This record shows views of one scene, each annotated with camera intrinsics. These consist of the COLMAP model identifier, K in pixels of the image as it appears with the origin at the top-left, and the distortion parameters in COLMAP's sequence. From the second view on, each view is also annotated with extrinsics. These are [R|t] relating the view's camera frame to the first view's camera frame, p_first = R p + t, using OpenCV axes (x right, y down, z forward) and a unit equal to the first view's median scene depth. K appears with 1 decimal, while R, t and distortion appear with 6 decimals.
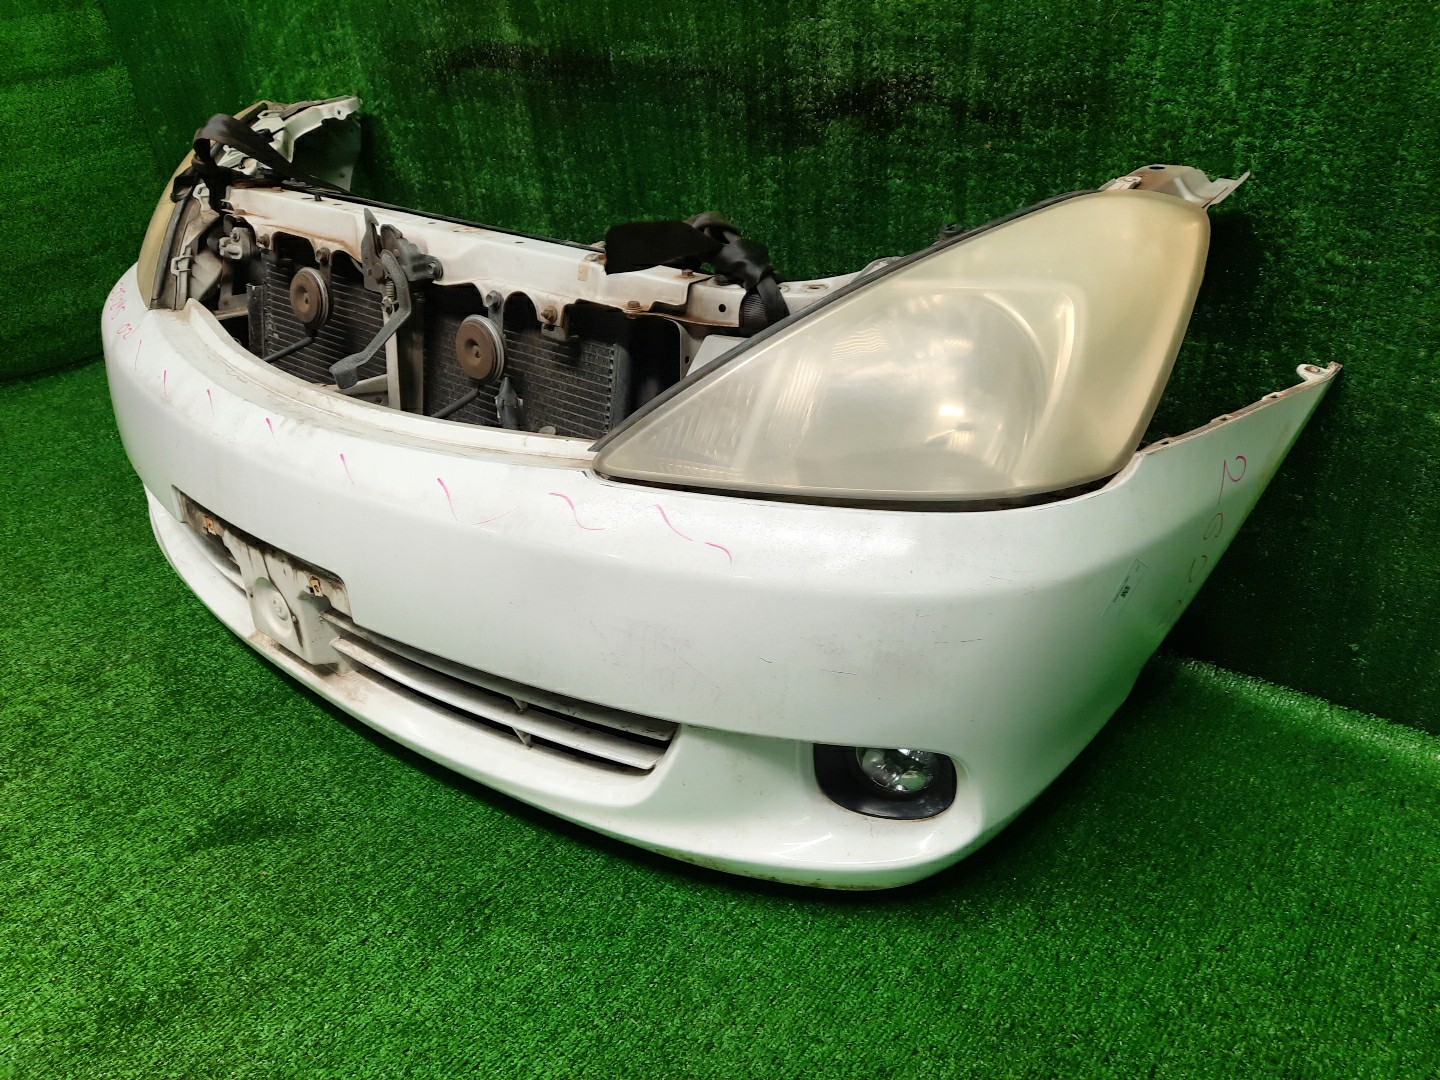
lens RADIAL K [[1035.3, 0, 720.0], [0, 1035.3, 540.0], [0, 0, 1]] dist [0.073789, -0.080762]
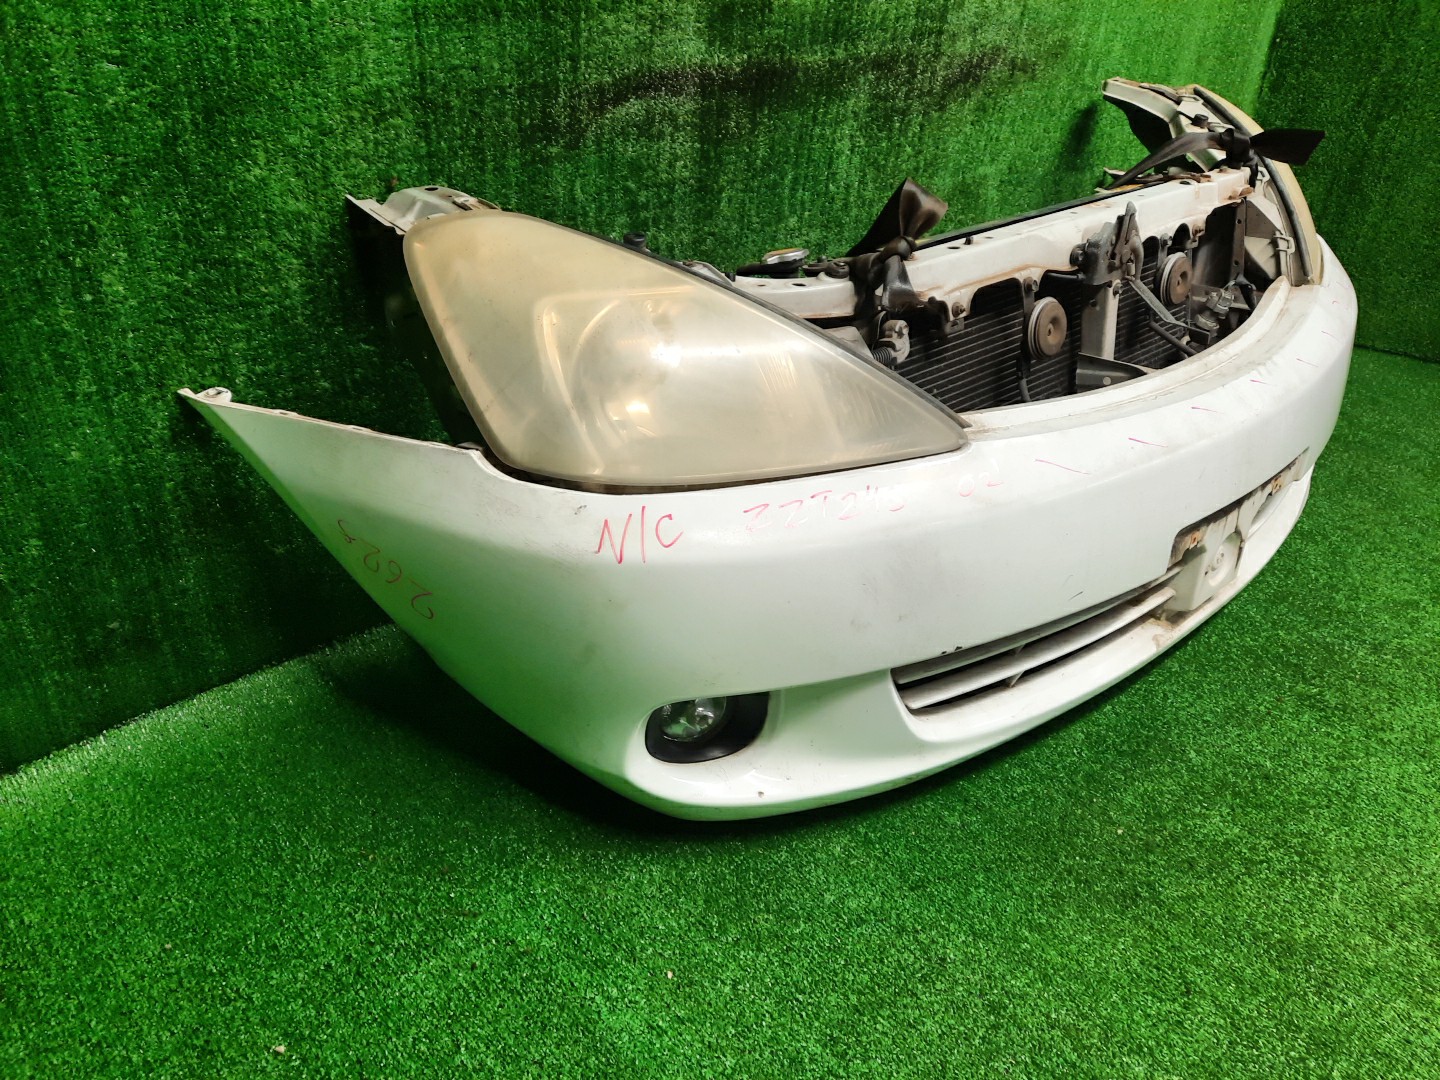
lens RADIAL K [[1035.3, 0, 720.0], [0, 1035.3, 540.0], [0, 0, 1]] dist [0.073789, -0.080762]
pose [[0.148774, -0.479920, 0.864606, -1.464602], [0.464683, 0.805717, 0.367274, -0.611681], [-0.872890, 0.347126, 0.342880, 1.084738]]
